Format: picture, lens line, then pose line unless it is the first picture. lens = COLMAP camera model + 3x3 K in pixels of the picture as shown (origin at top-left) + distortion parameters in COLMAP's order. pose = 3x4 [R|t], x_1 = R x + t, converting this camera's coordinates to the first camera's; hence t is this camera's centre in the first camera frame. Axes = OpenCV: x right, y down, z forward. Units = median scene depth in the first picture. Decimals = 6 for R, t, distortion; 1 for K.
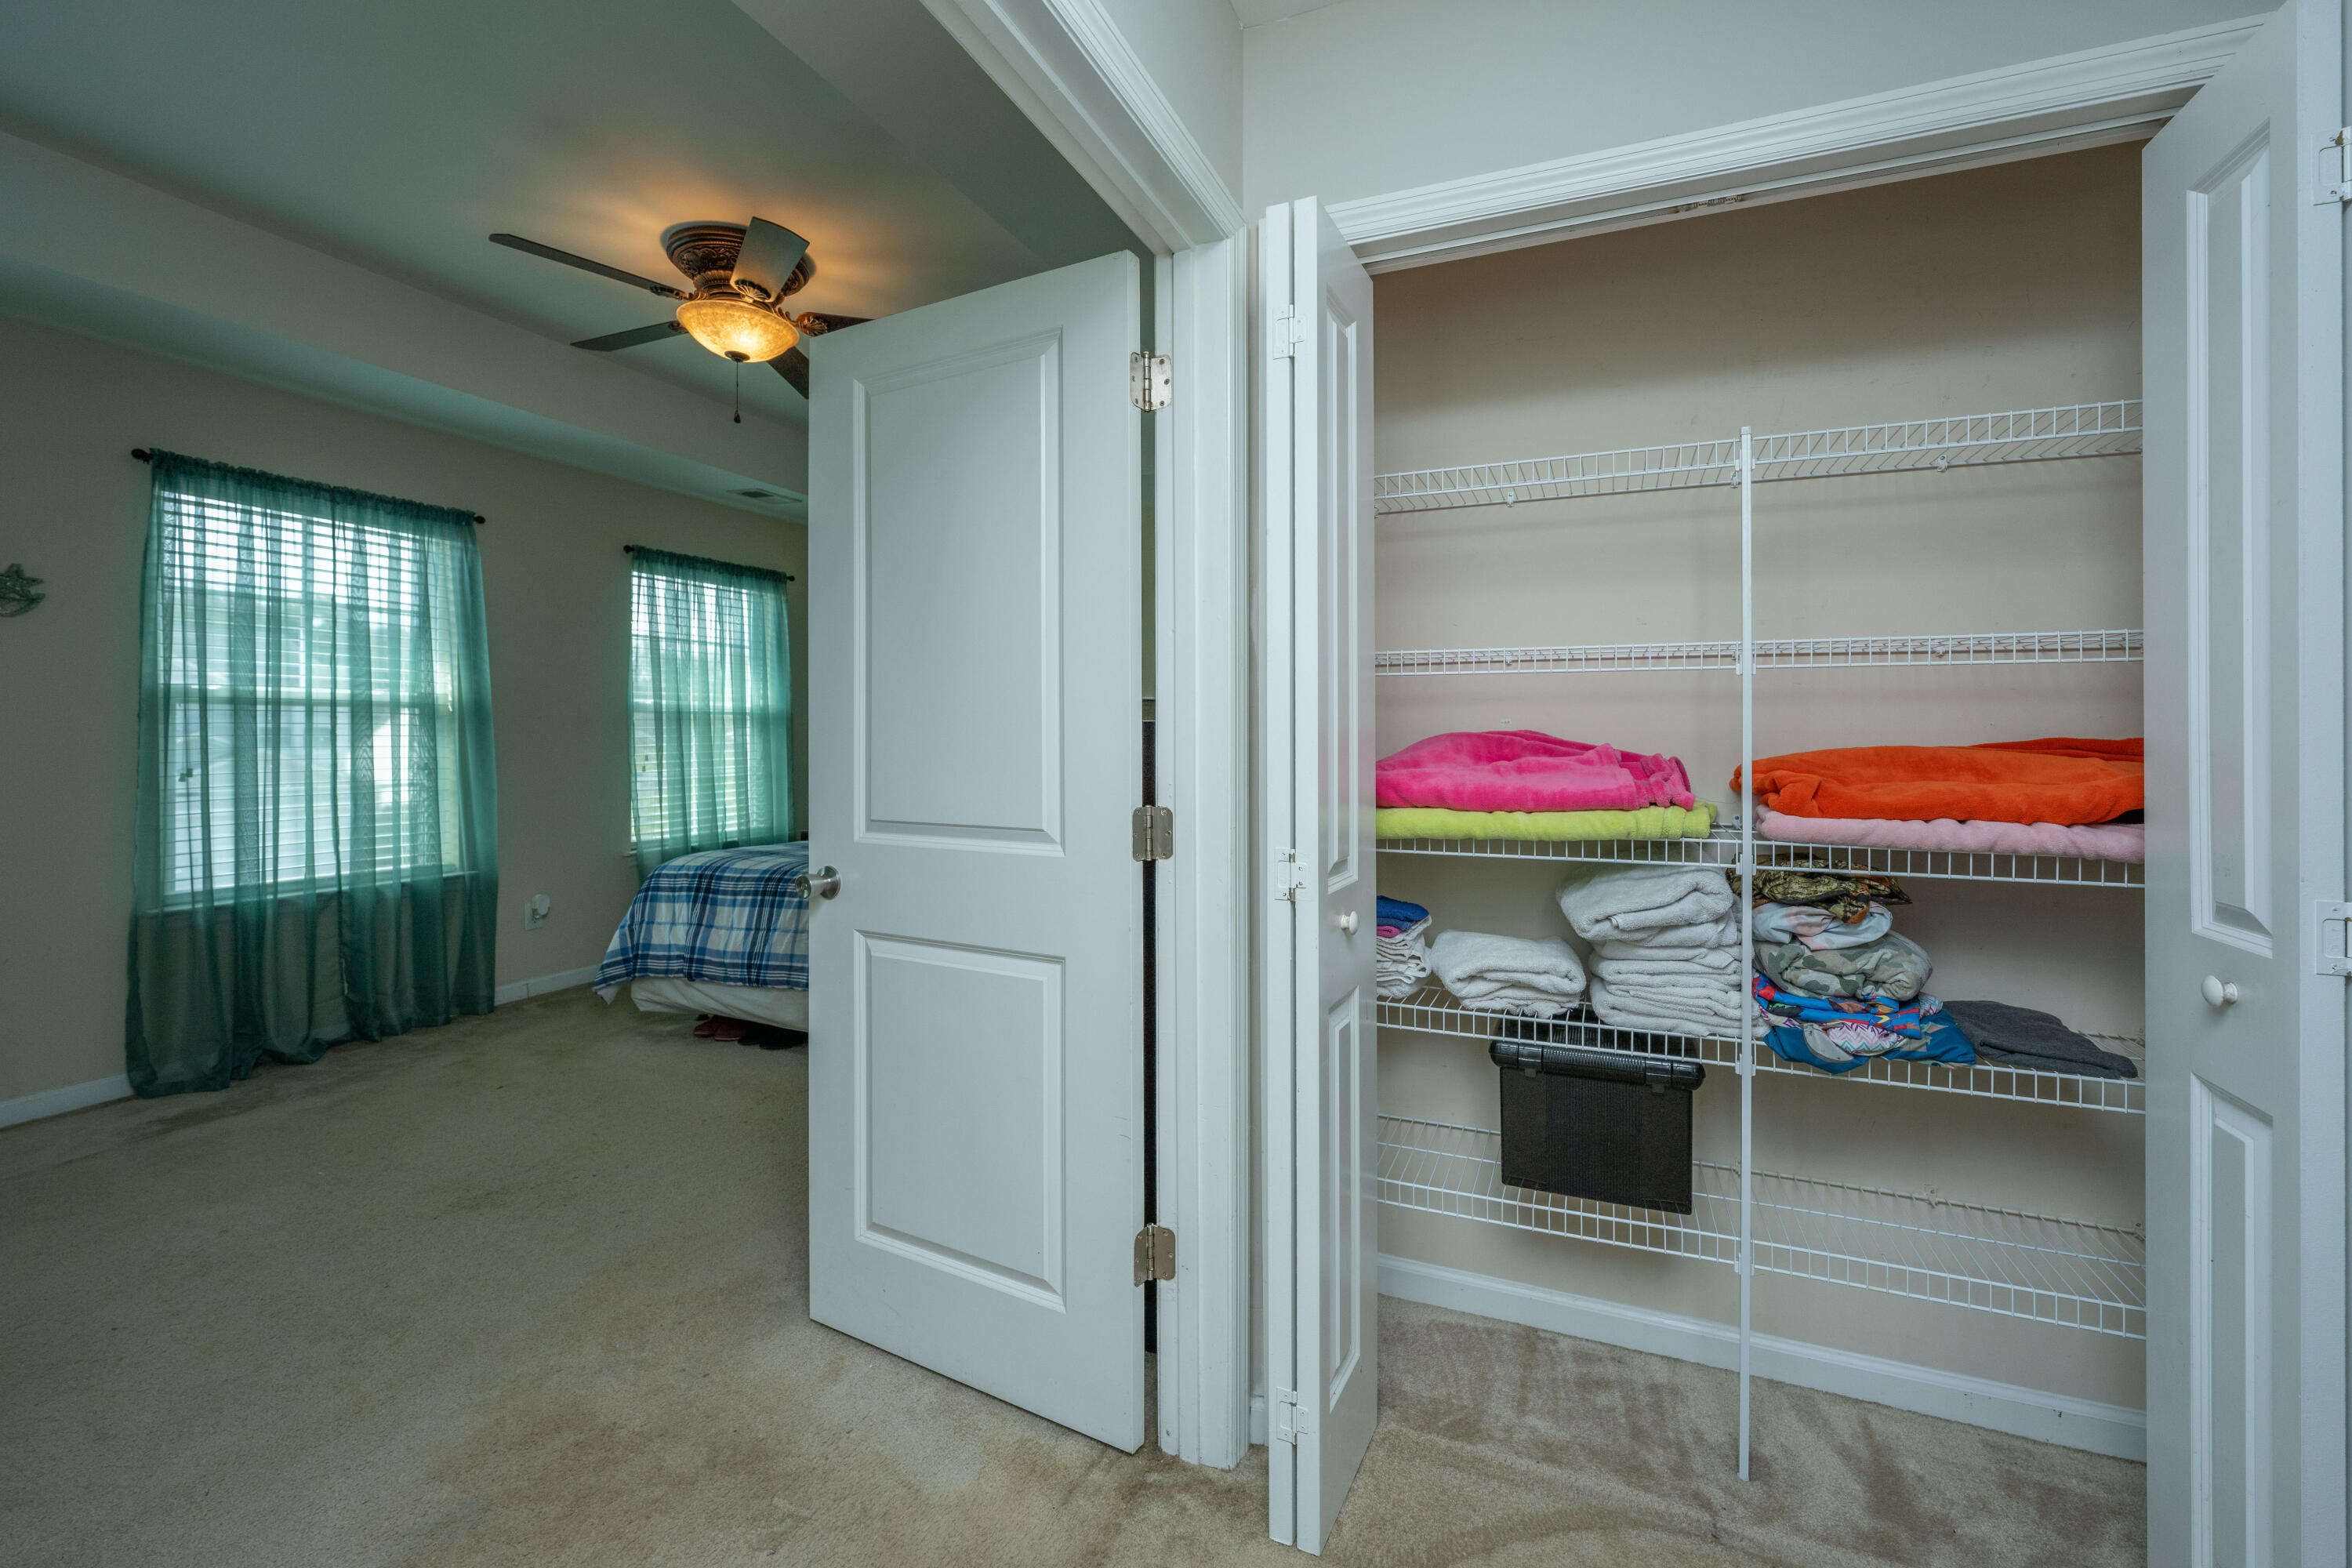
lens RADIAL K [[957.3, 0, 1231.5], [0, 957.3, 741.4], [0, 0, 1]] dist [0.000812, 0.000544]
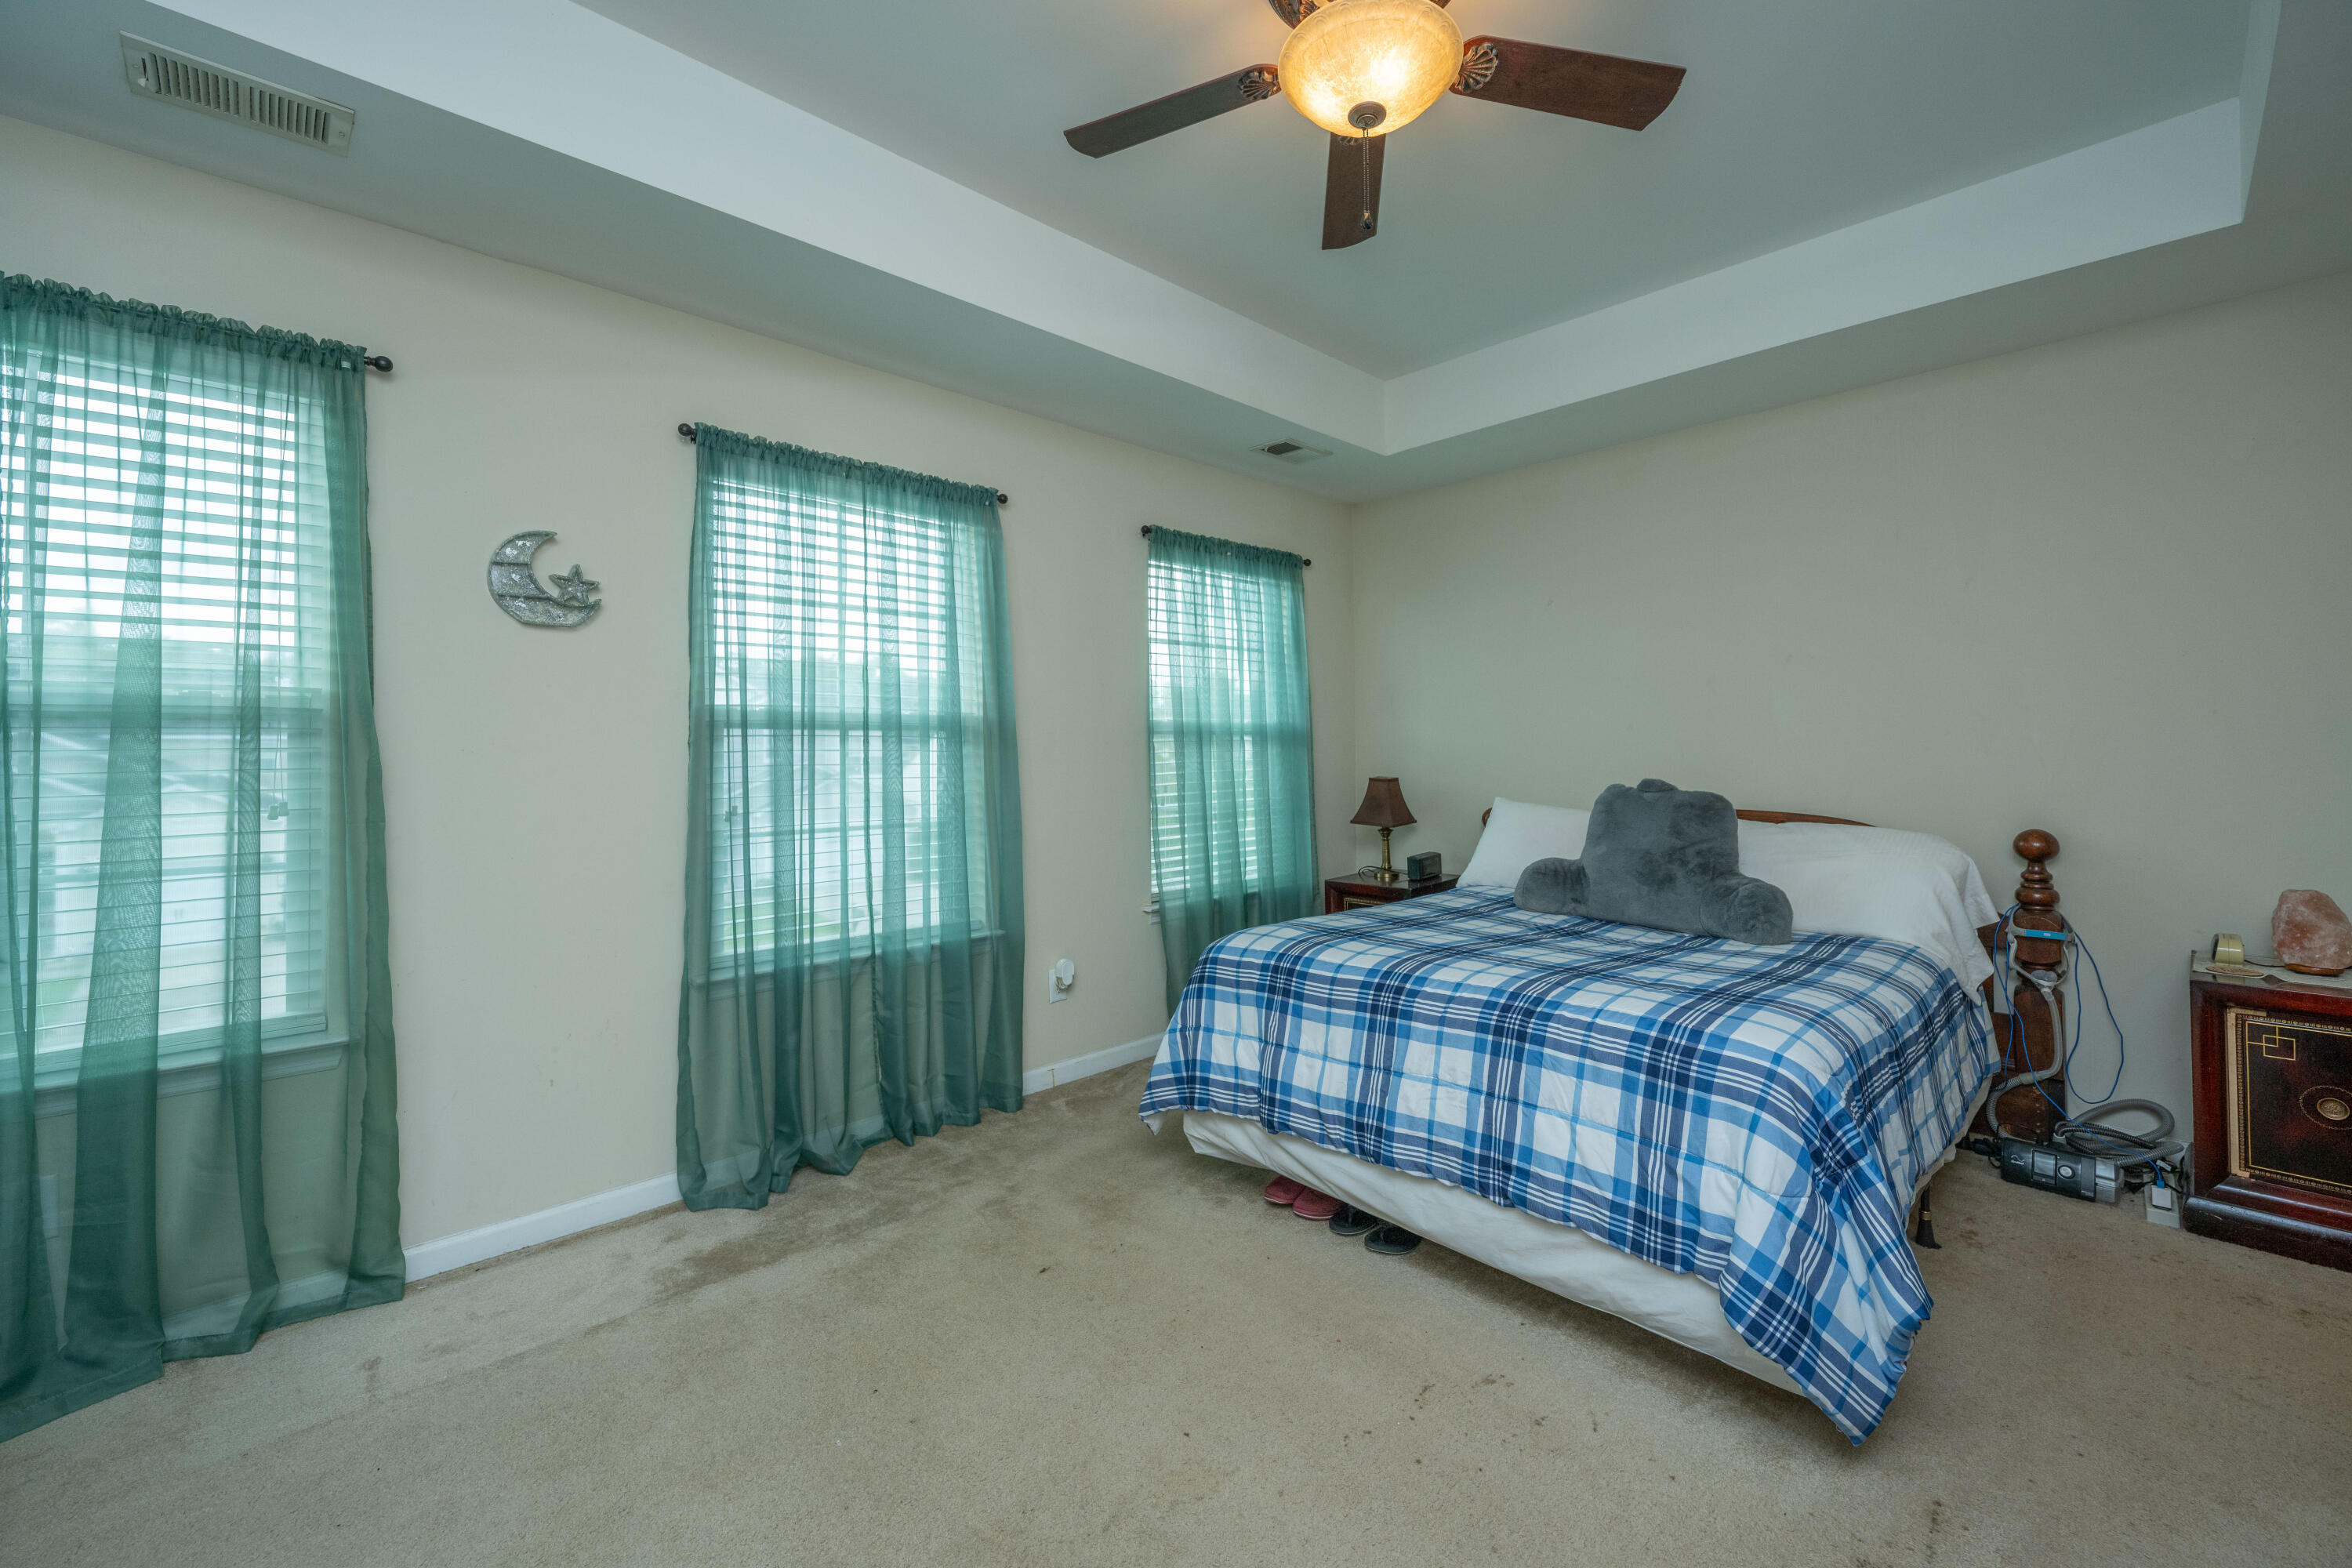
lens RADIAL K [[957.3, 0, 1169.7], [0, 957.3, 769.7], [0, 0, 1]] dist [0.000812, 0.000544]
pose [[0.891080, -0.003369, -0.453834, -0.321042], [0.006276, 0.999968, 0.004900, -0.004343], [0.453803, -0.007214, 0.891073, 0.373715]]
